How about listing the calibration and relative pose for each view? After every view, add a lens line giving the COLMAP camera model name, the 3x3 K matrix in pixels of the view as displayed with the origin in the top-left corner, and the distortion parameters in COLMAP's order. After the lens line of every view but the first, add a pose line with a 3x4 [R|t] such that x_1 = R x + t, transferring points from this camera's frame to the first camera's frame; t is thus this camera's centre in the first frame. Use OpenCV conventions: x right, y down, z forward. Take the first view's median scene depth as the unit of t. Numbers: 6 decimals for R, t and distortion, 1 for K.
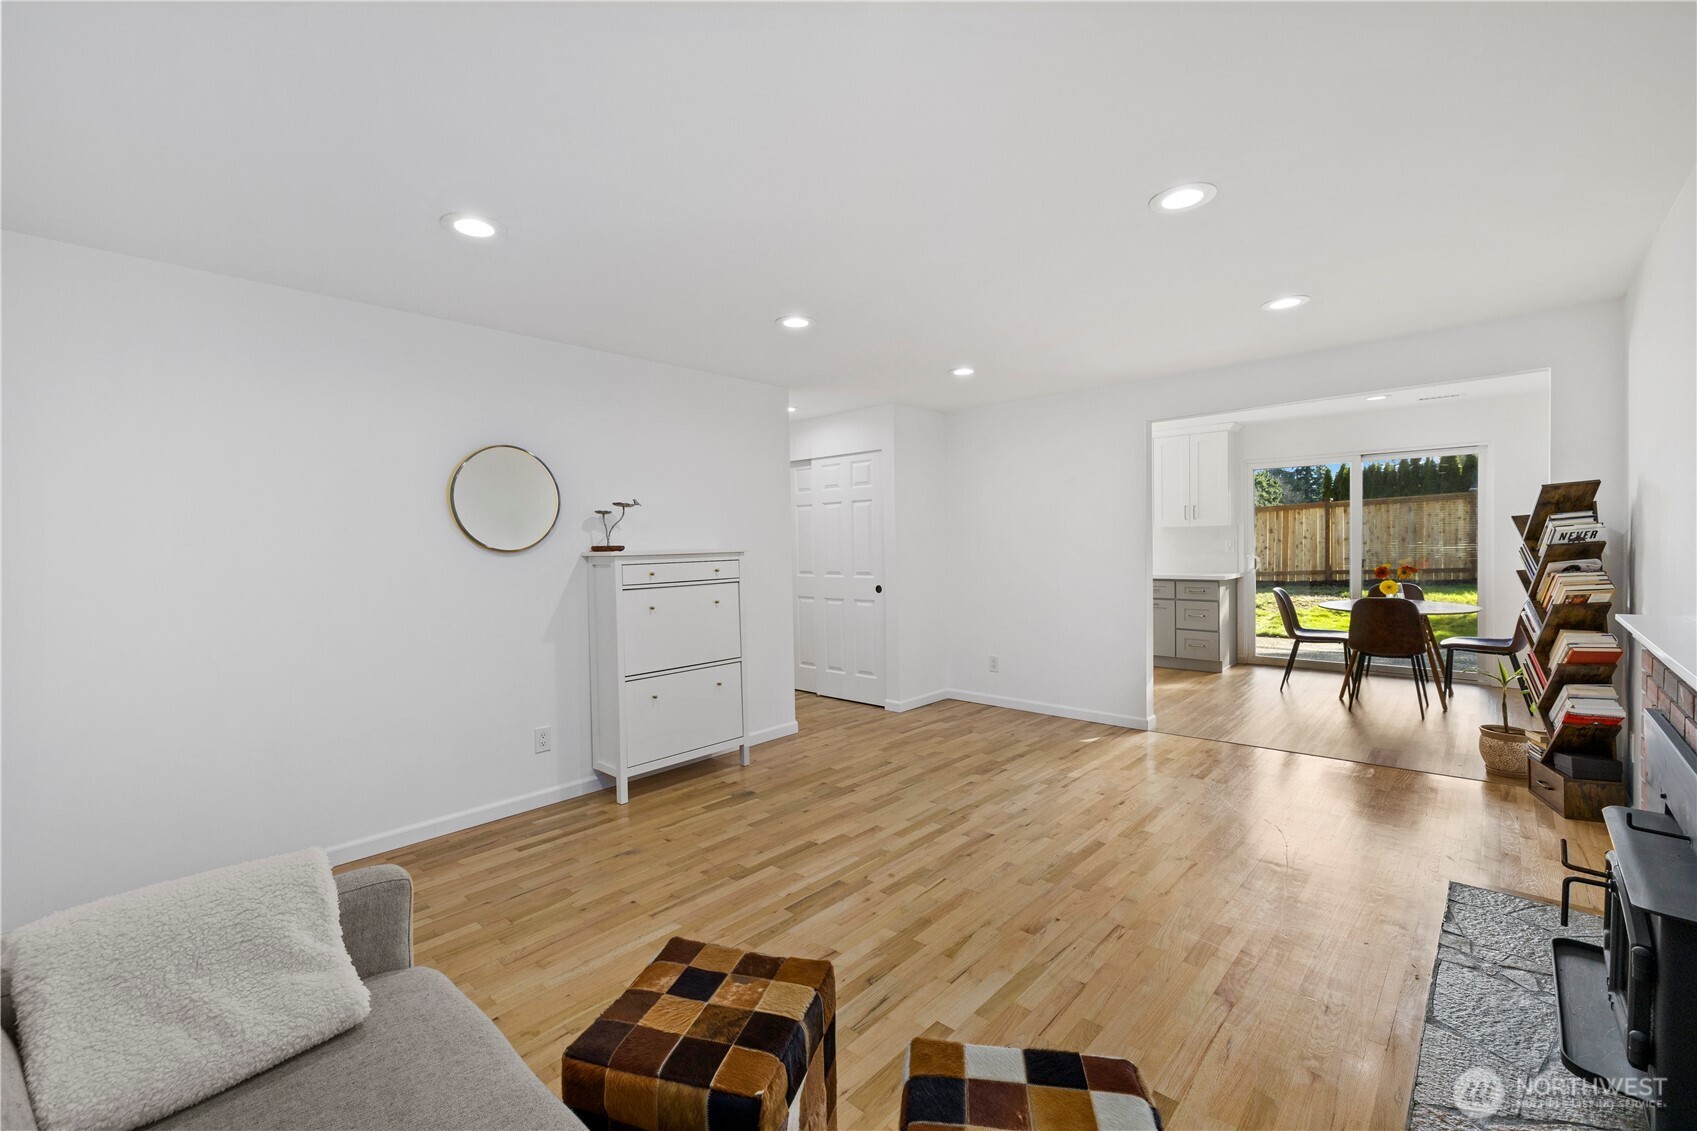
lens RADIAL K [[710.8, 0, 837.9], [0, 710.8, 558.0], [0, 0, 1]] dist [0.000643, 0.000363]
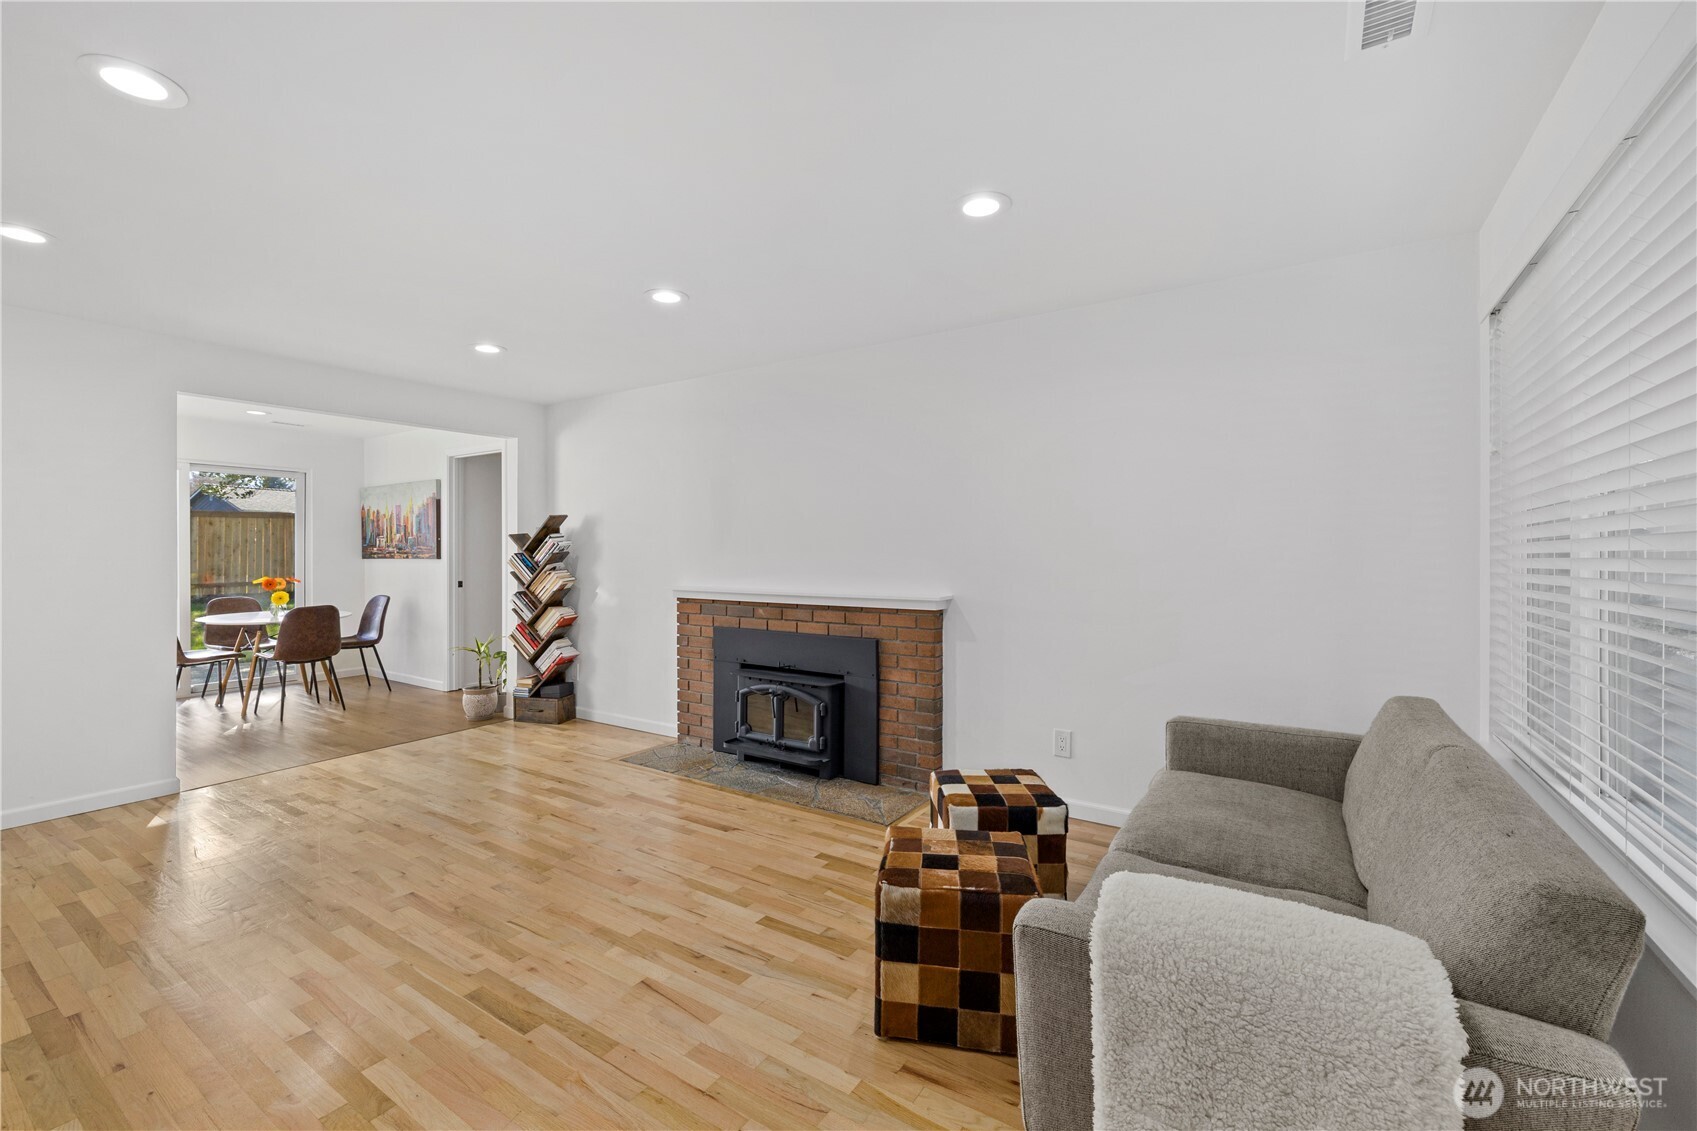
lens RADIAL K [[710.8, 0, 837.9], [0, 710.8, 558.0], [0, 0, 1]] dist [0.000643, 0.000363]
pose [[-0.161212, 0.015242, 0.986802, -0.661613], [0.024840, 0.999627, -0.011382, 0.025362], [-0.986607, 0.022678, -0.161530, 0.628603]]
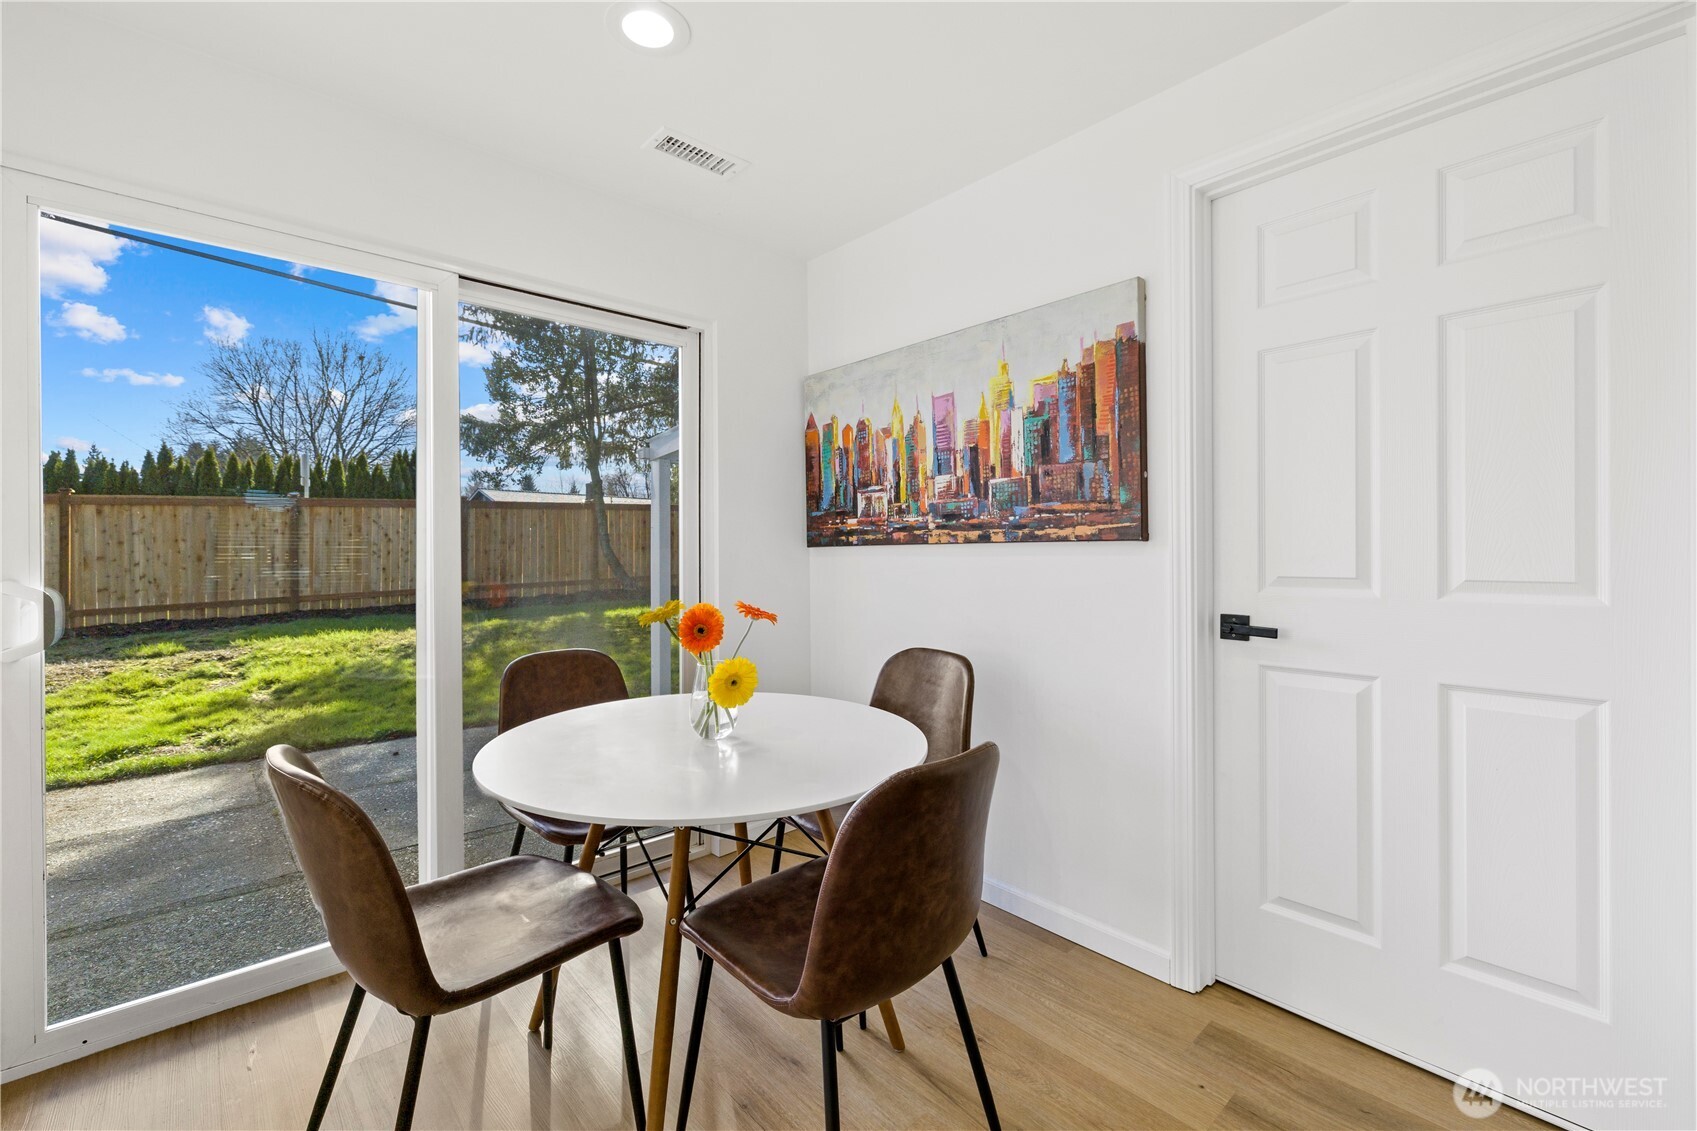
lens RADIAL K [[710.8, 0, 837.9], [0, 710.8, 558.0], [0, 0, 1]] dist [0.000643, 0.000363]
pose [[0.097363, 0.013210, 0.995161, 0.876821], [0.025086, 0.999562, -0.015723, -0.005286], [-0.994933, 0.026495, 0.096989, 1.618967]]
